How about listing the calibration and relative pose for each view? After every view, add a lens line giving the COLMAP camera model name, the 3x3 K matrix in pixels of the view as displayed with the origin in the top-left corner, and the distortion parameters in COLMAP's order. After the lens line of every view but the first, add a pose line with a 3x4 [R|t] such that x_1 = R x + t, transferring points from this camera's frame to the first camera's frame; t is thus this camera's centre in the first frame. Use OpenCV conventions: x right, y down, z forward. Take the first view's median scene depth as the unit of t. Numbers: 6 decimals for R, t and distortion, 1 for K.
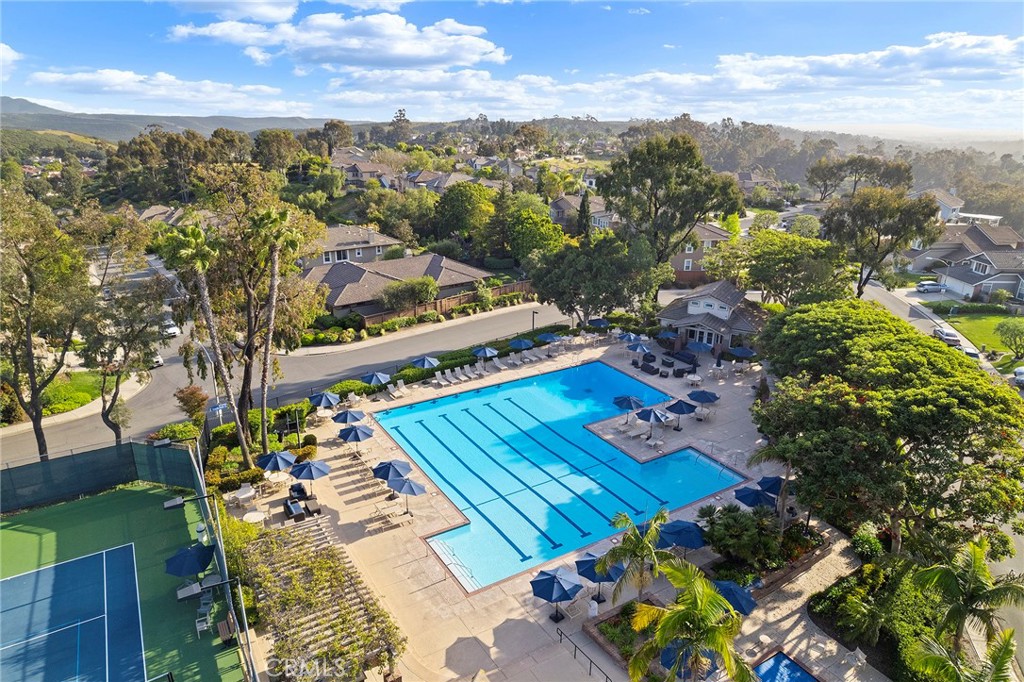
lens RADIAL K [[655.8, 0, 512.0], [0, 655.8, 341.0], [0, 0, 1]] dist [-0.078046, 0.068304]
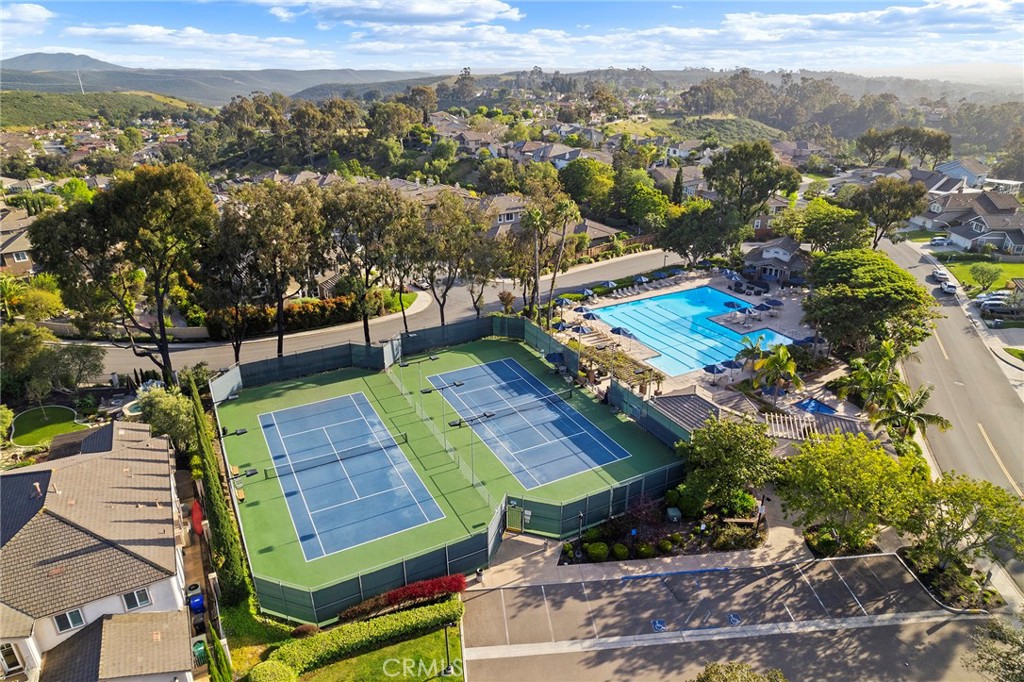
lens RADIAL K [[655.8, 0, 512.0], [0, 655.8, 341.0], [0, 0, 1]] dist [-0.078046, 0.068304]
pose [[0.997627, 0.012247, -0.067757, -0.226793], [-0.007338, 0.997361, 0.072231, 0.050272], [0.068462, -0.071562, 0.995084, -0.619310]]
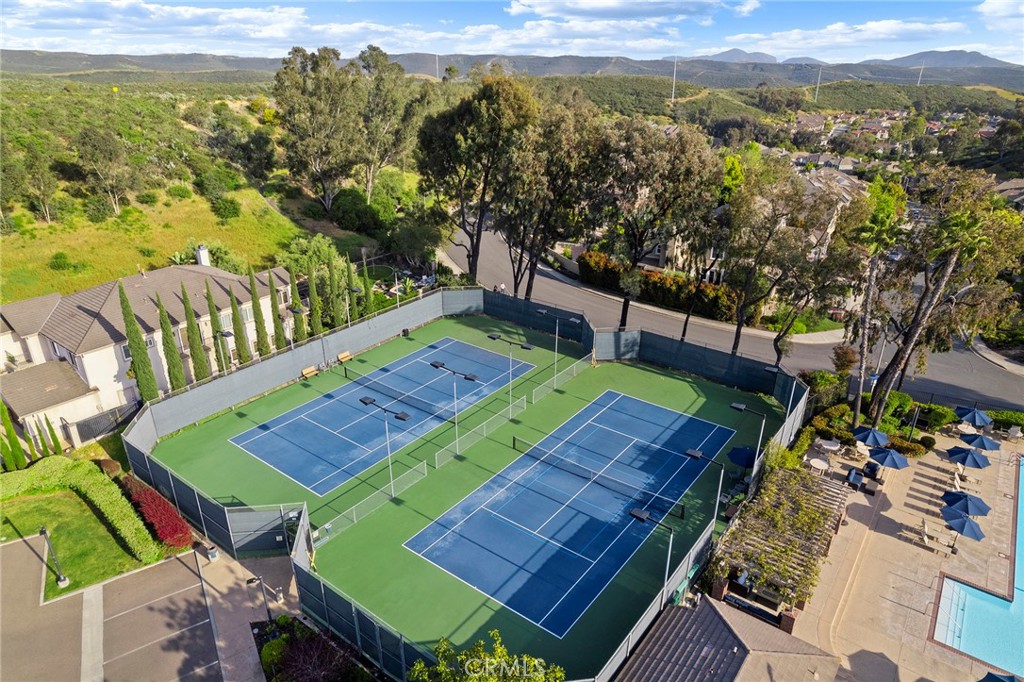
lens RADIAL K [[655.8, 0, 512.0], [0, 655.8, 341.0], [0, 0, 1]] dist [-0.078046, 0.068304]
pose [[0.359323, 0.365221, -0.858778, 0.175138], [-0.309551, 0.914783, 0.259519, -0.033952], [0.880378, 0.172584, 0.441758, -0.024100]]
